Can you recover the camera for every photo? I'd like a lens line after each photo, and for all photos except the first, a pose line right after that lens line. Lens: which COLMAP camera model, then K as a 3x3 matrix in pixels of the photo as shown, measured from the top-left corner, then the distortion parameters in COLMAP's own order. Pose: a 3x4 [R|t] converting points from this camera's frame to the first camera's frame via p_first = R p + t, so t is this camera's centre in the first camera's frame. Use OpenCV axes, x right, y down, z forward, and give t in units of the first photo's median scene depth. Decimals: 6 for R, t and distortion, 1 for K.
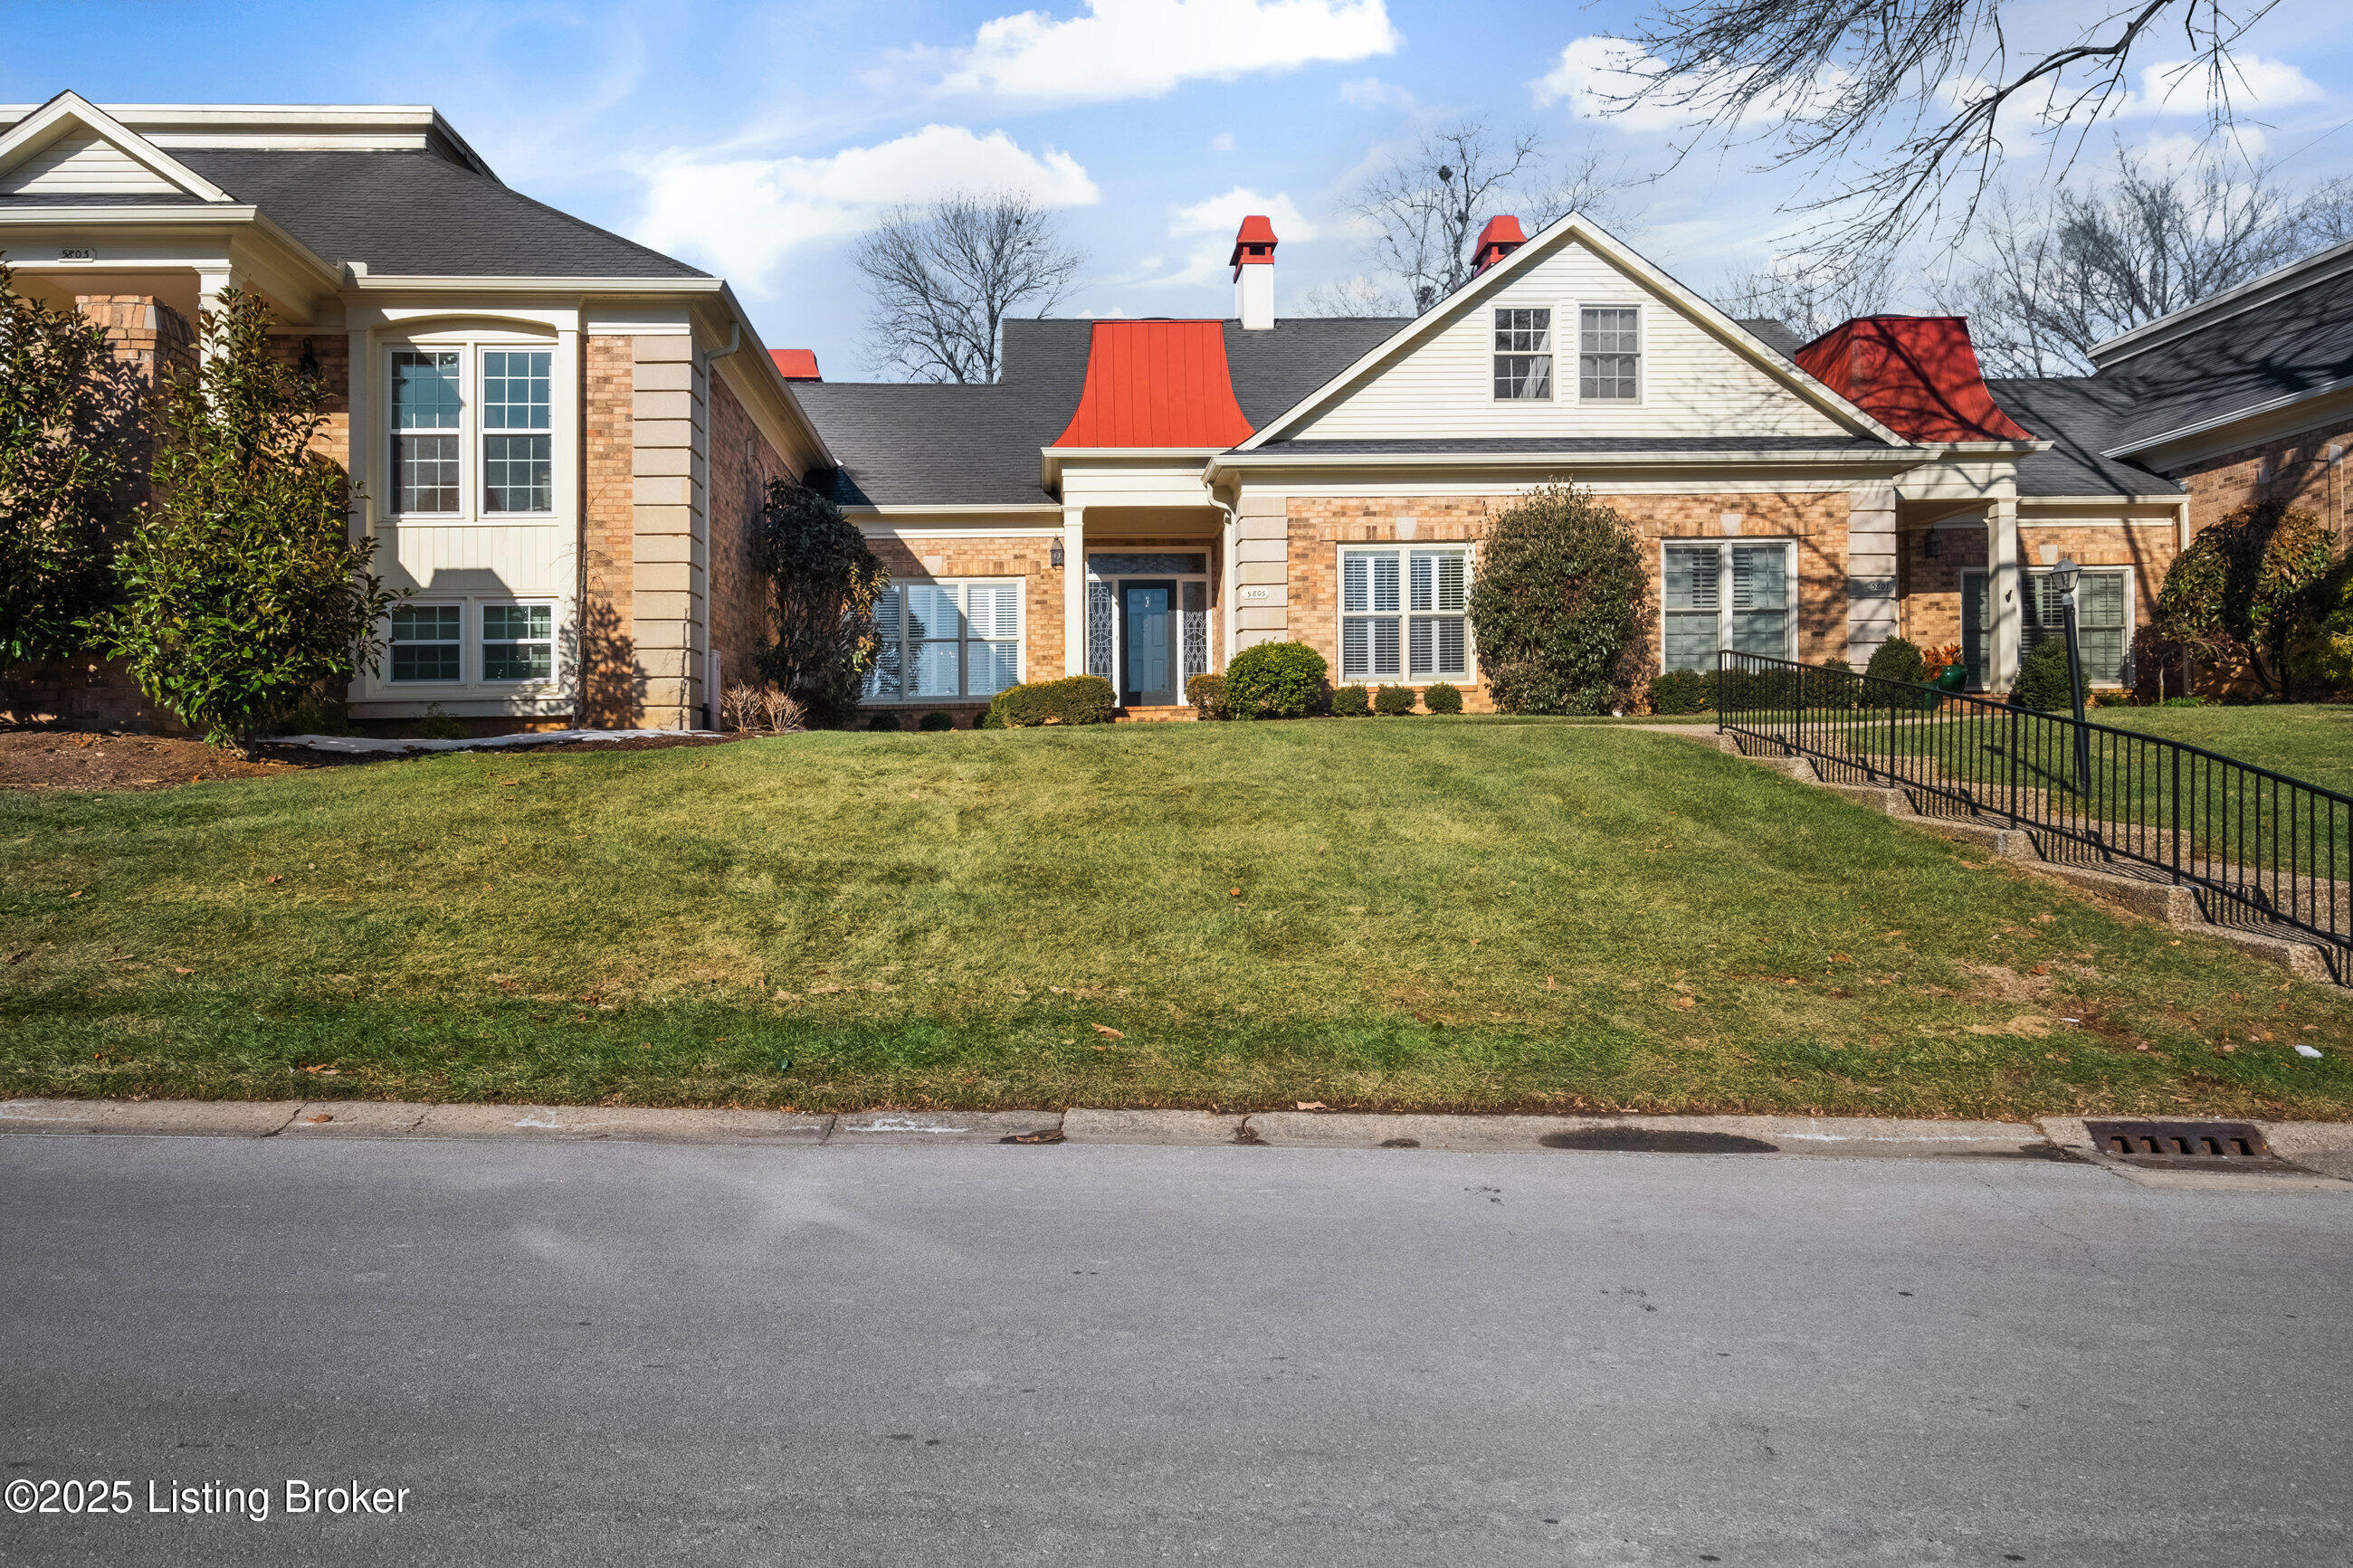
lens RADIAL K [[1511.8, 0, 1174.2], [0, 1511.8, 766.2], [0, 0, 1]] dist [0.022060, -0.013994]
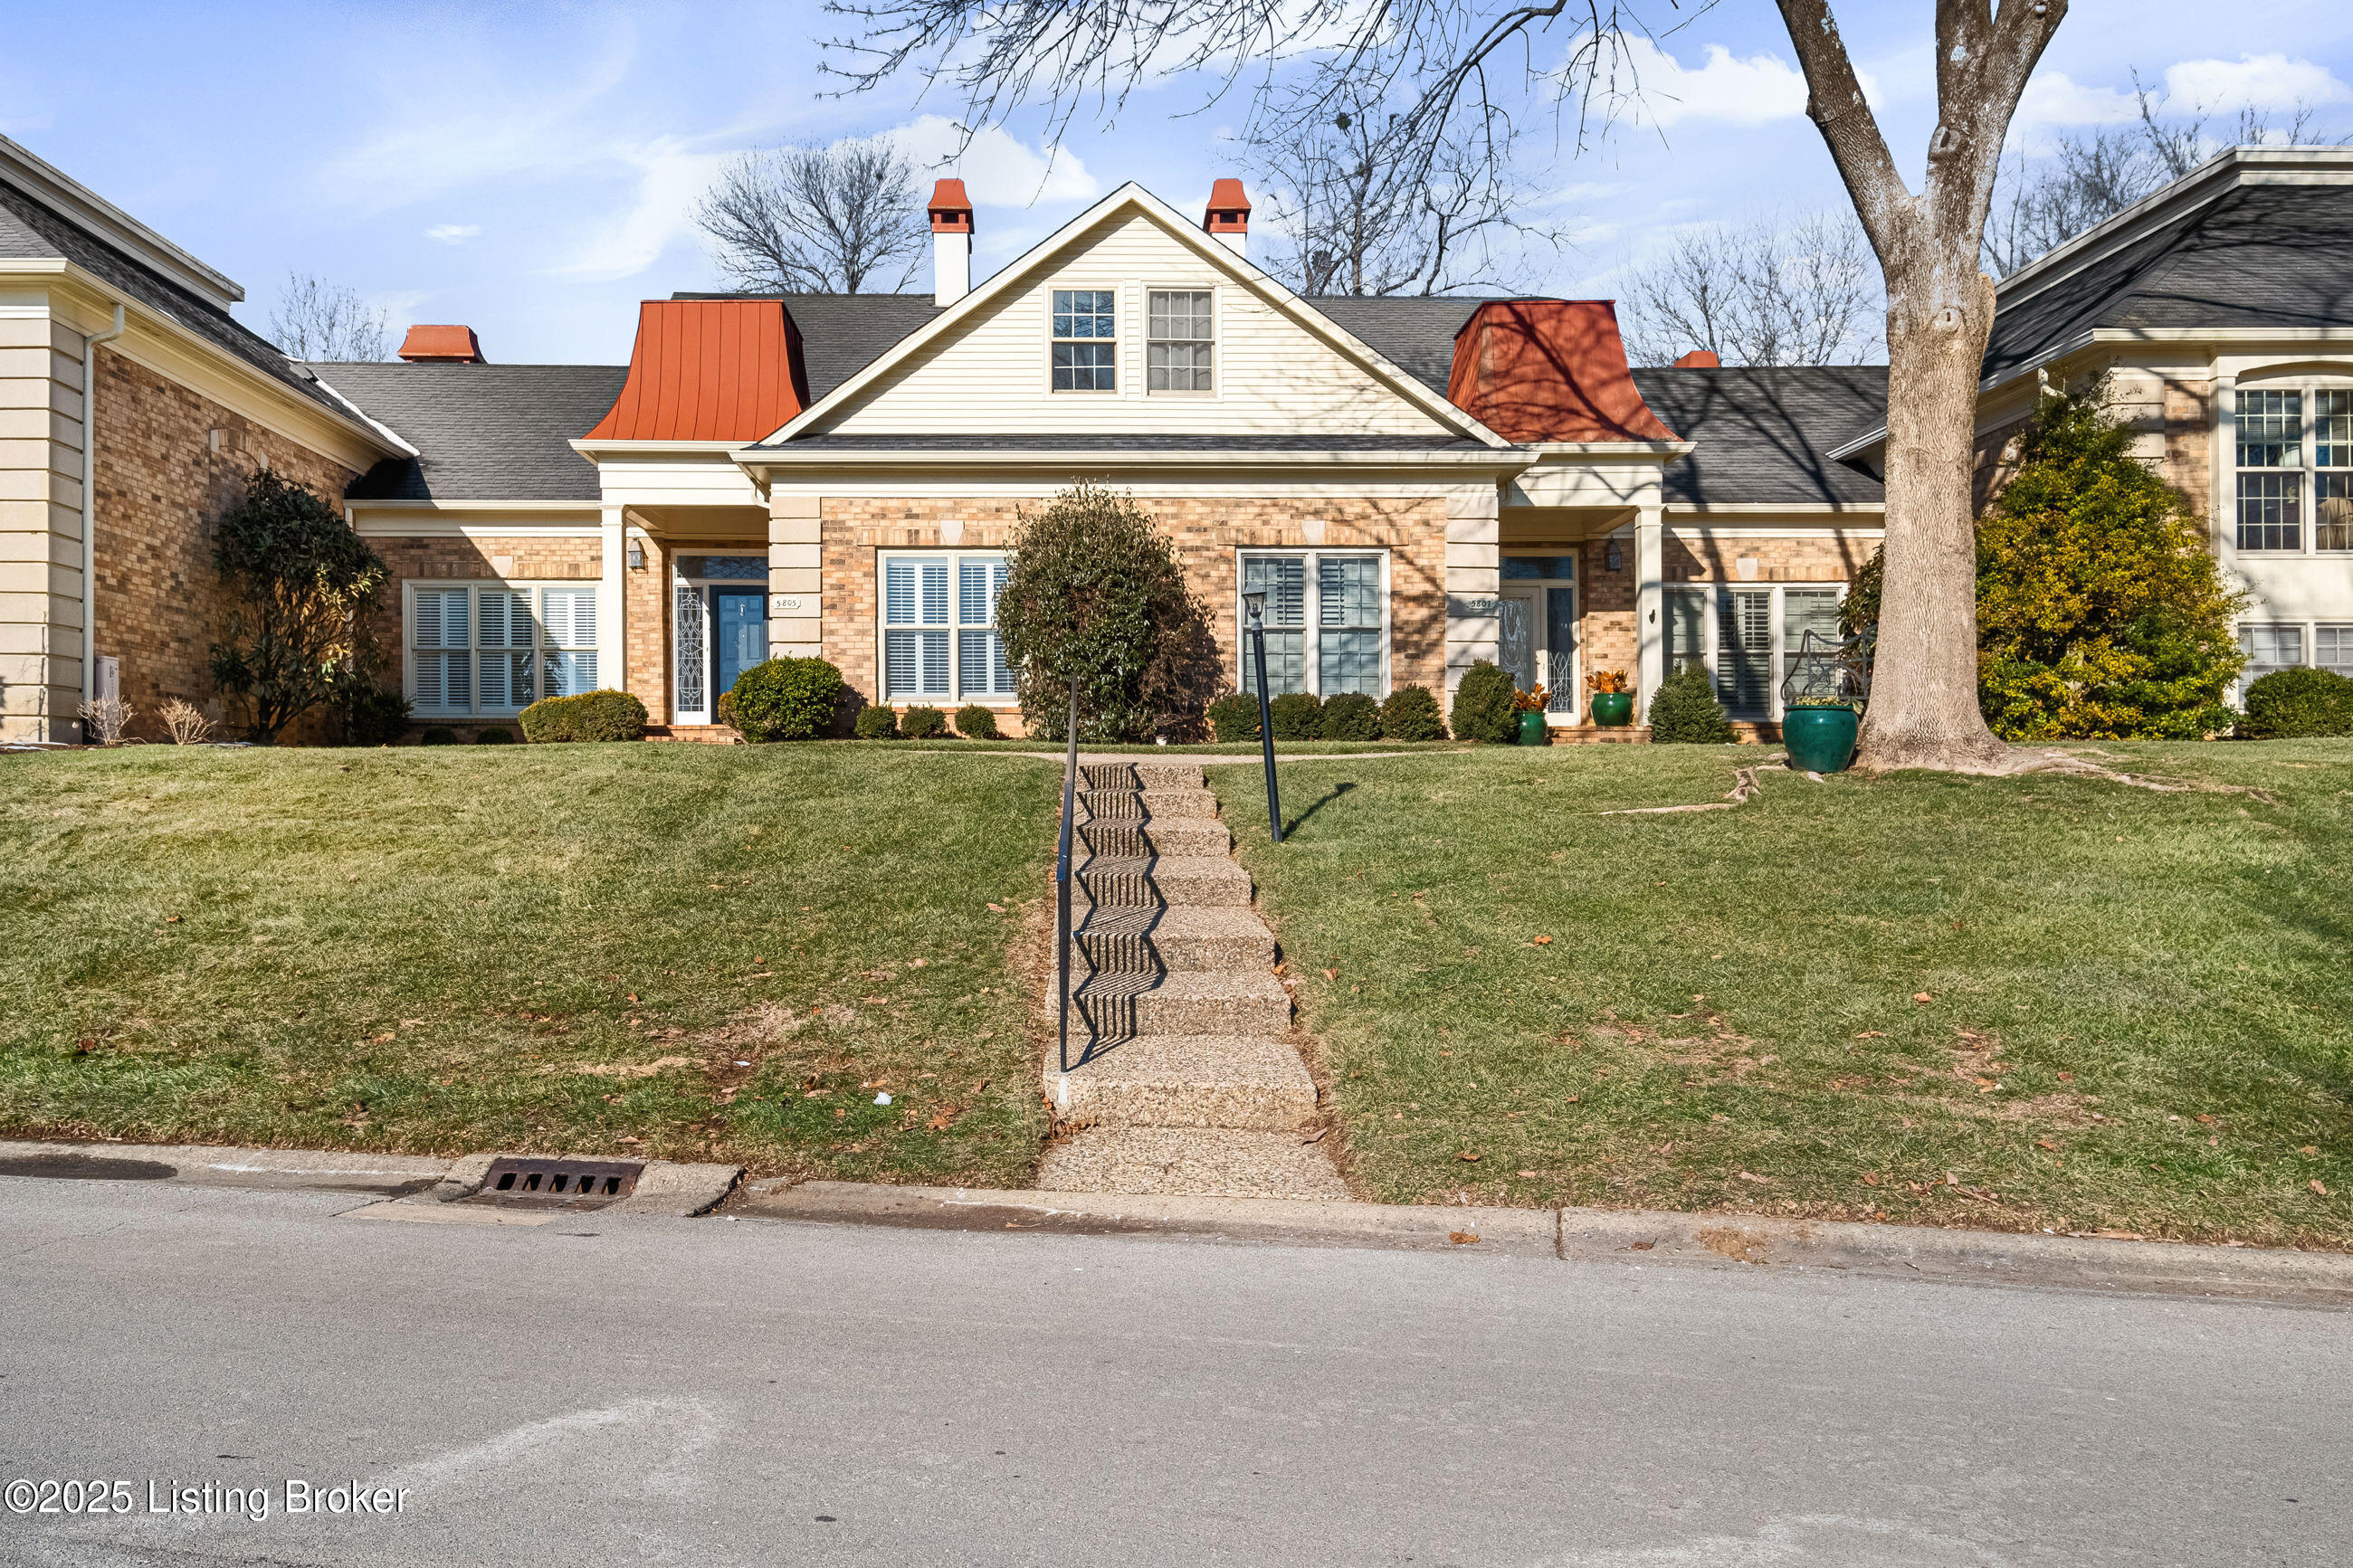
lens RADIAL K [[1741.7, 0, 1177.8], [0, 1741.7, 807.4], [0, 0, 1]] dist [0.025213, -0.010565]
pose [[0.998351, 0.019144, -0.054119, 0.344237], [-0.018734, 0.999792, 0.008064, -0.004006], [0.054263, -0.007037, 0.998502, -0.034812]]
